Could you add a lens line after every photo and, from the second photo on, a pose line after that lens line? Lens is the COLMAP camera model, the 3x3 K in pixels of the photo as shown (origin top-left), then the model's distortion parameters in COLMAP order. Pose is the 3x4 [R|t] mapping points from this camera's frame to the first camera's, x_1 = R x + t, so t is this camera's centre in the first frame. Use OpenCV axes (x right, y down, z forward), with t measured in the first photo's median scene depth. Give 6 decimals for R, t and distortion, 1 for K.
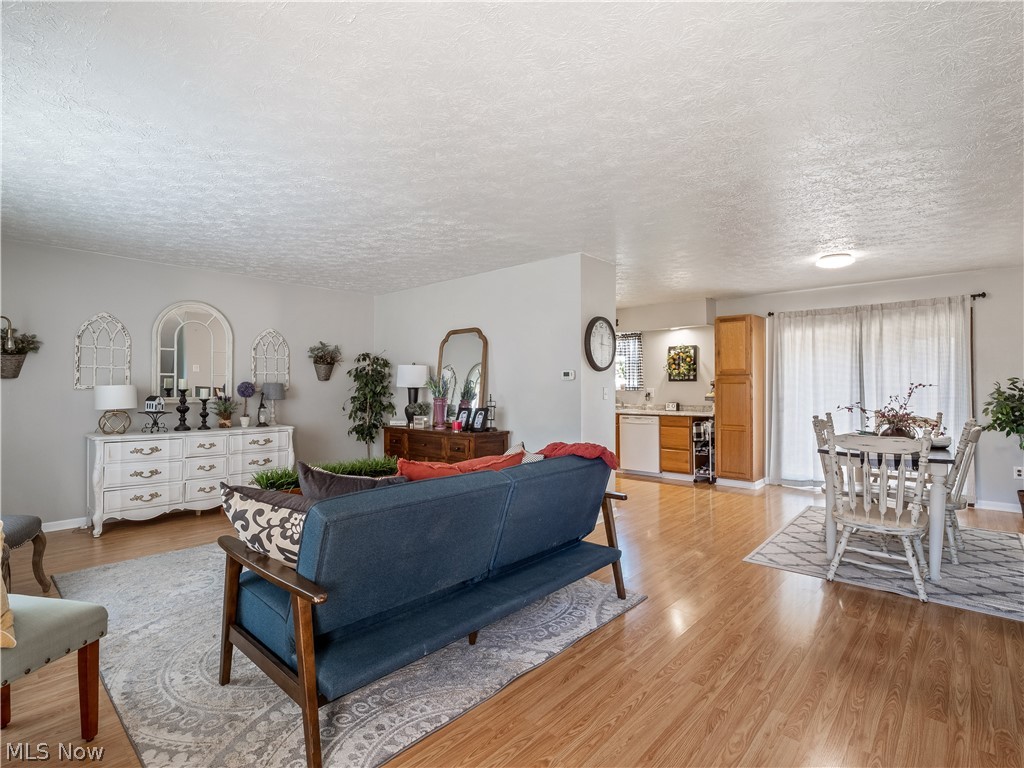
lens RADIAL K [[500.0, 0, 531.3], [0, 500.0, 381.0], [0, 0, 1]] dist [-0.003707, -0.000909]
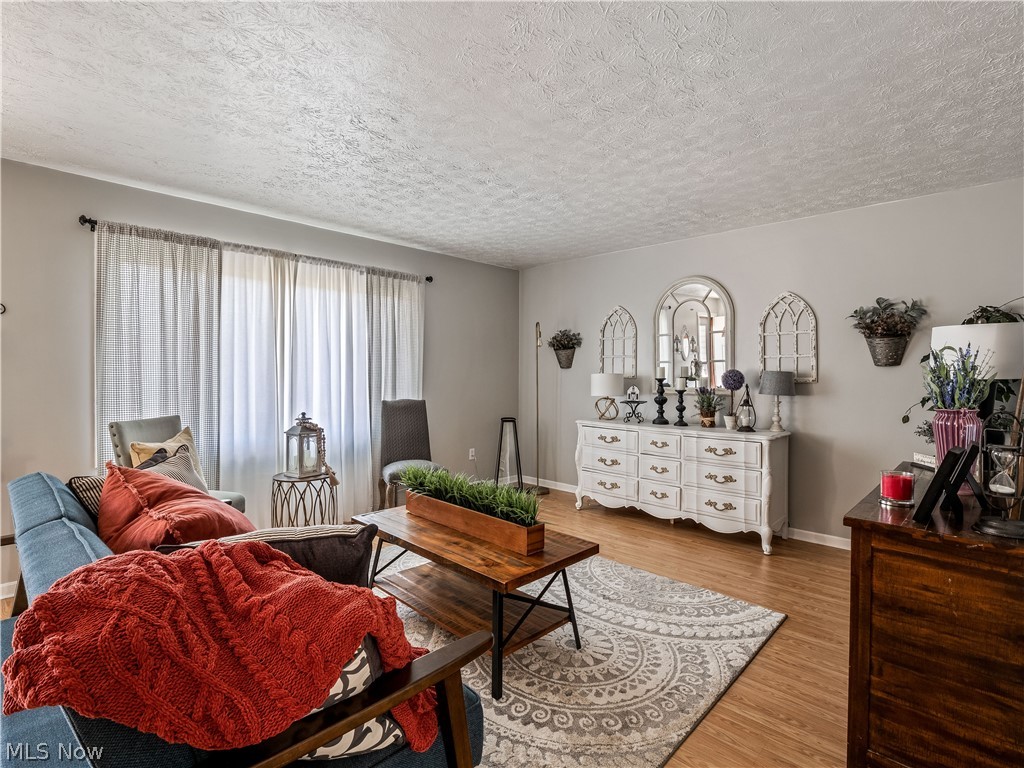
lens RADIAL K [[505.5, 0, 489.2], [0, 505.5, 379.1], [0, 0, 1]] dist [-0.005424, -0.000851]
pose [[-0.076388, 0.008086, -0.997045, 0.169144], [0.003266, 0.999964, 0.007859, 0.007350], [0.997073, -0.002656, -0.076411, 0.551666]]
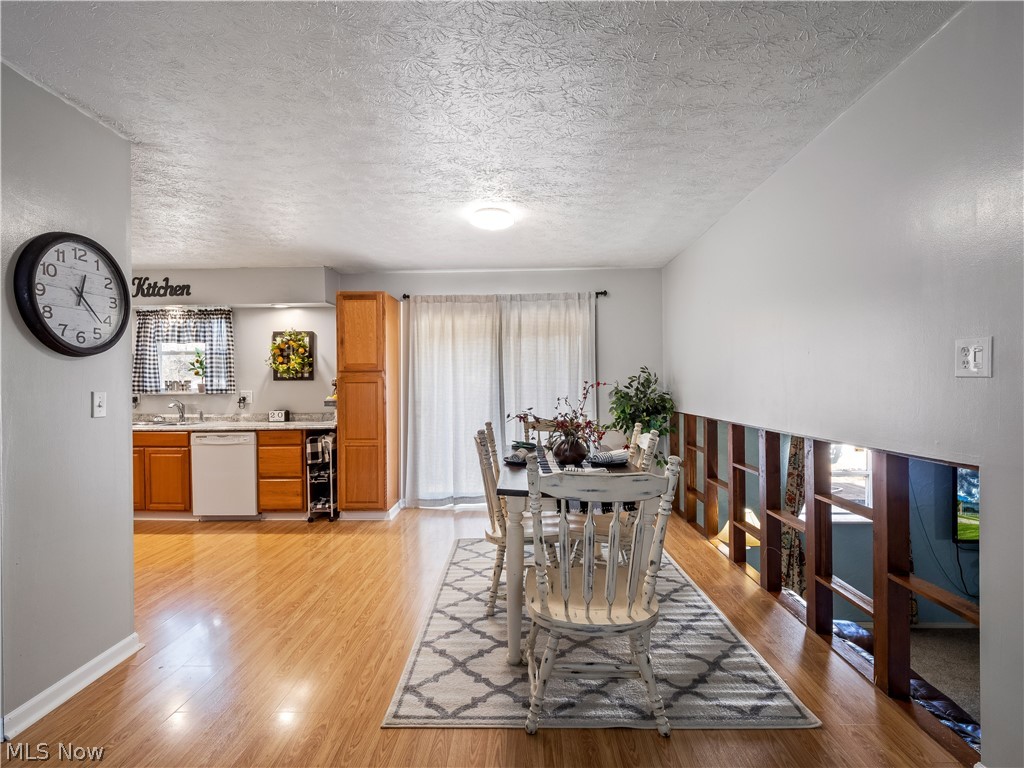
lens RADIAL K [[486.1, 0, 507.5], [0, 486.1, 387.8], [0, 0, 1]] dist [-0.006753, -0.000430]
pose [[0.779873, -0.008554, 0.625880, 0.121941], [0.000969, 0.999922, 0.012458, 0.003473], [-0.625937, -0.009109, 0.779820, 0.301747]]
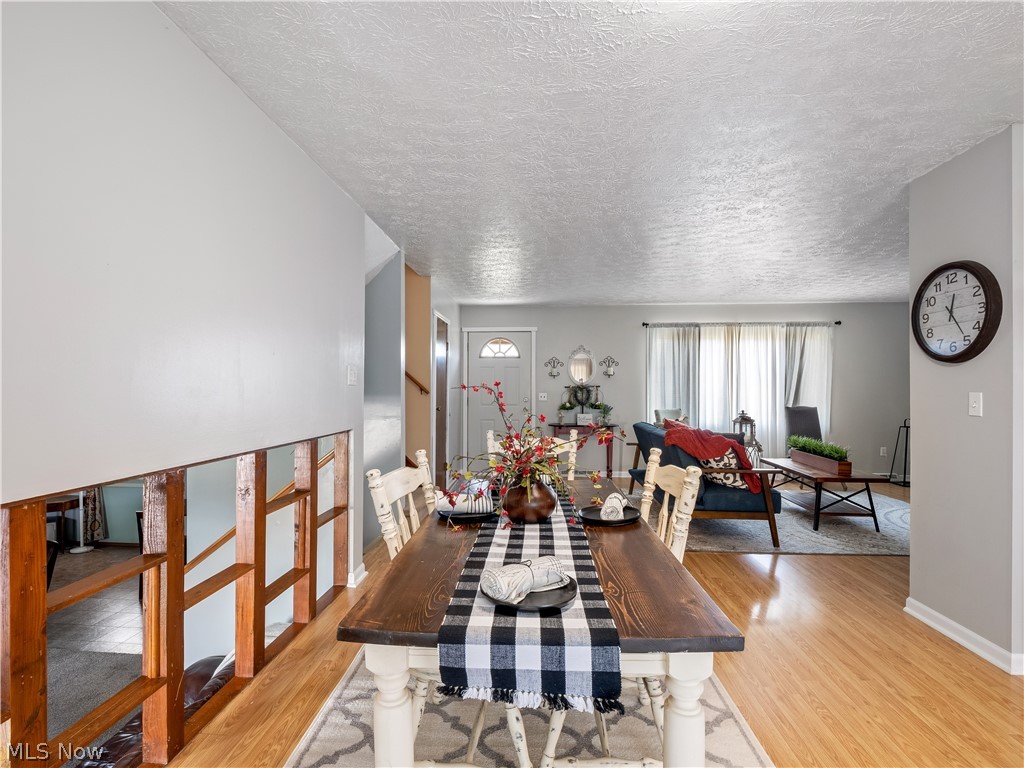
lens RADIAL K [[509.1, 0, 496.9], [0, 509.1, 386.4], [0, 0, 1]] dist [-0.005516, -0.001294]
pose [[-0.807349, -0.003987, -0.590060, 0.633513], [0.003178, 0.999933, -0.011106, 0.008709], [0.590065, -0.010842, -0.807283, 0.839252]]
